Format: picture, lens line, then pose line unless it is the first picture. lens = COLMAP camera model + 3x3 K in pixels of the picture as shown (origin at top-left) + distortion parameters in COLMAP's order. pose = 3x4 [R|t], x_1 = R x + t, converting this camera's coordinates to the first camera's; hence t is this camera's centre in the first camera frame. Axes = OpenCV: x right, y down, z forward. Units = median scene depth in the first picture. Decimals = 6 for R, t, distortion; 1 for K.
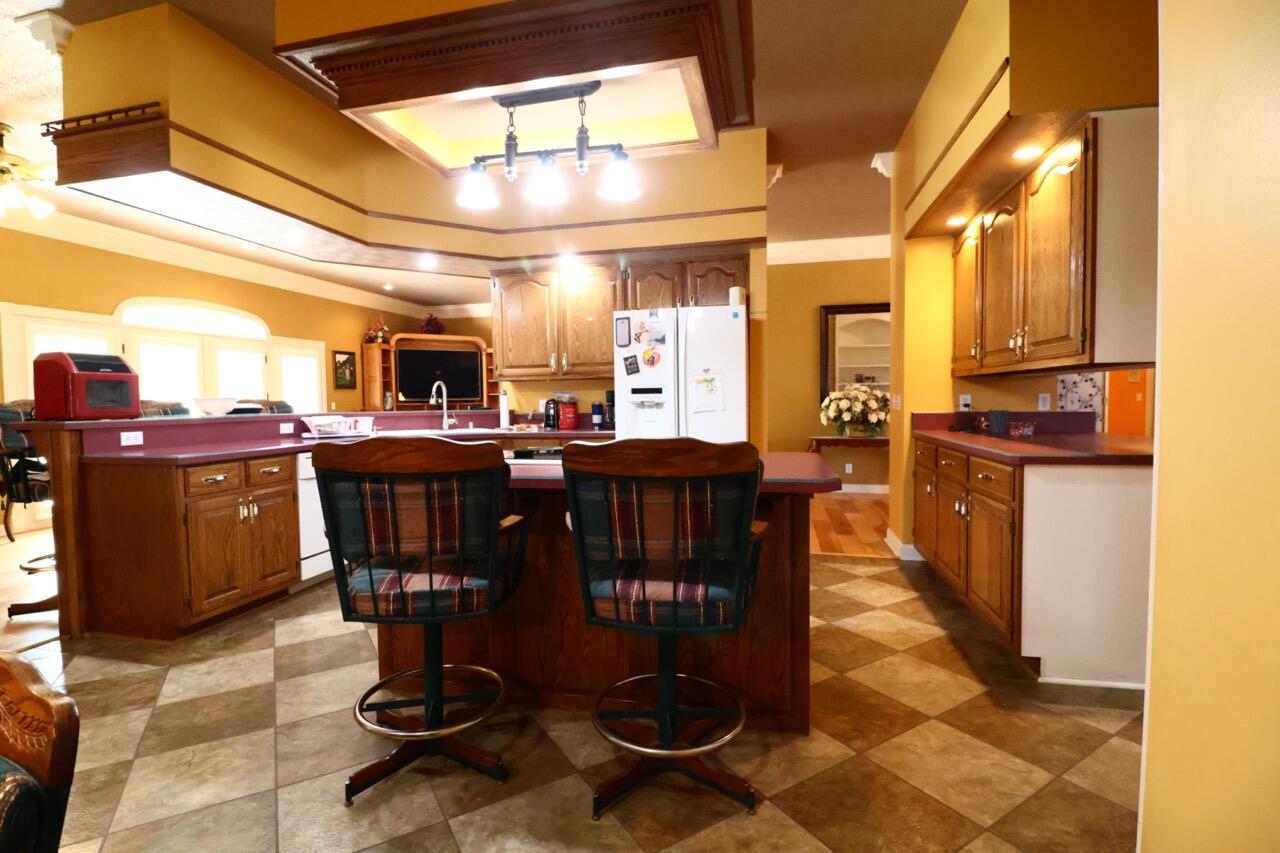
lens RADIAL K [[592.8, 0, 629.7], [0, 592.8, 425.5], [0, 0, 1]] dist [0.000434, -0.013571]
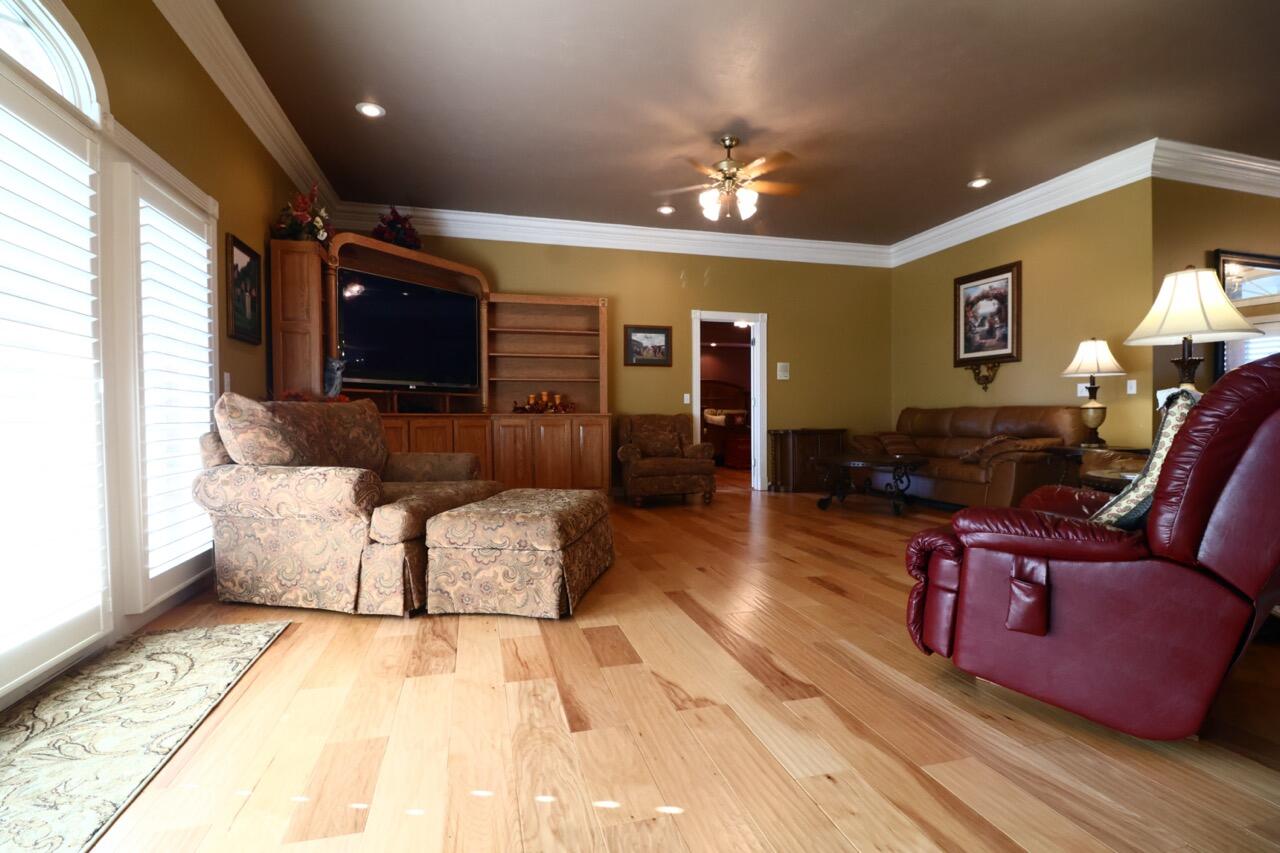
lens RADIAL K [[592.8, 0, 629.7], [0, 592.8, 425.5], [0, 0, 1]] dist [0.000434, -0.013571]
pose [[0.877622, -0.002265, 0.479348, -0.437904], [0.016821, 0.999519, -0.026072, 0.007142], [-0.479058, 0.030945, 0.877238, 0.532309]]
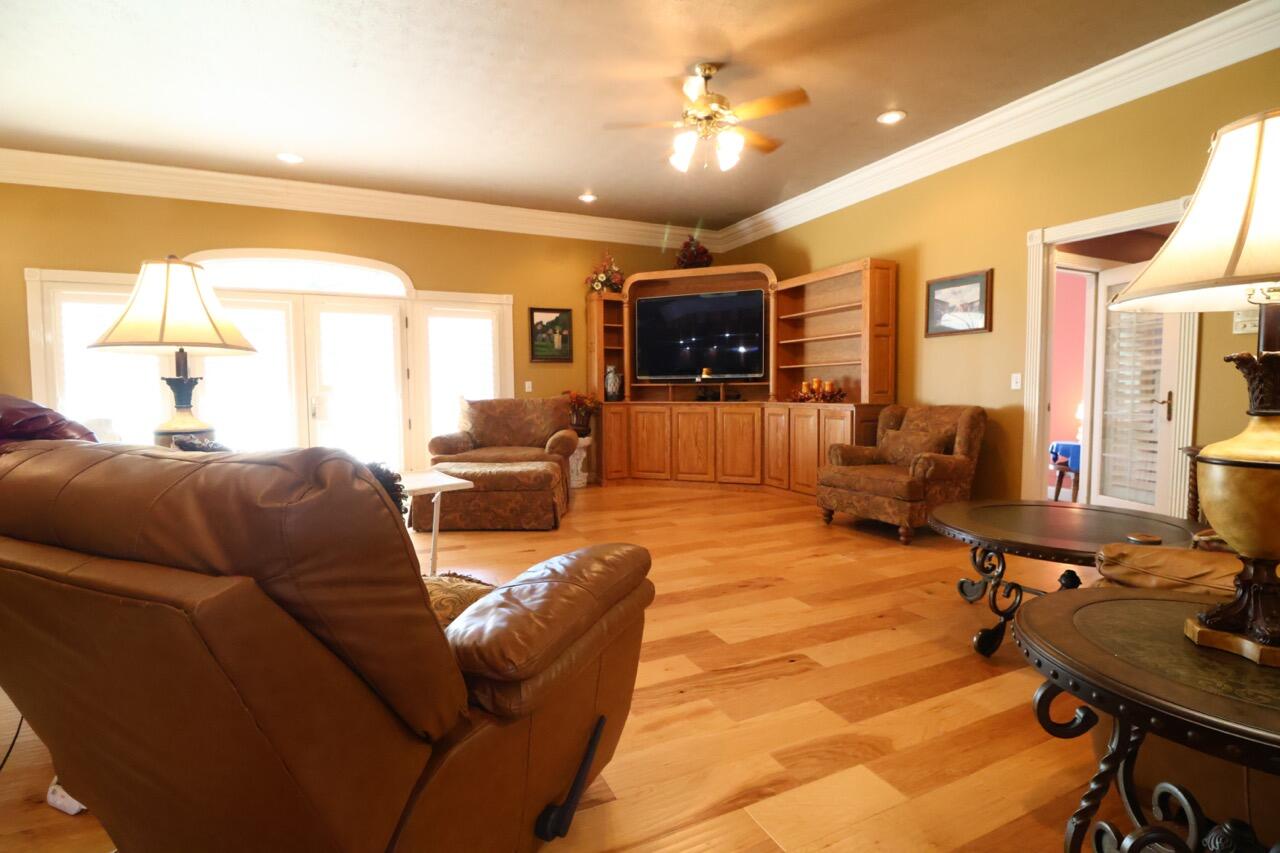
lens RADIAL K [[592.8, 0, 629.7], [0, 592.8, 425.5], [0, 0, 1]] dist [0.000434, -0.013571]
pose [[0.620513, 0.050682, -0.782557, 0.121265], [-0.032214, 0.998714, 0.039138, -0.017628], [0.783535, 0.000924, 0.621348, 0.629513]]
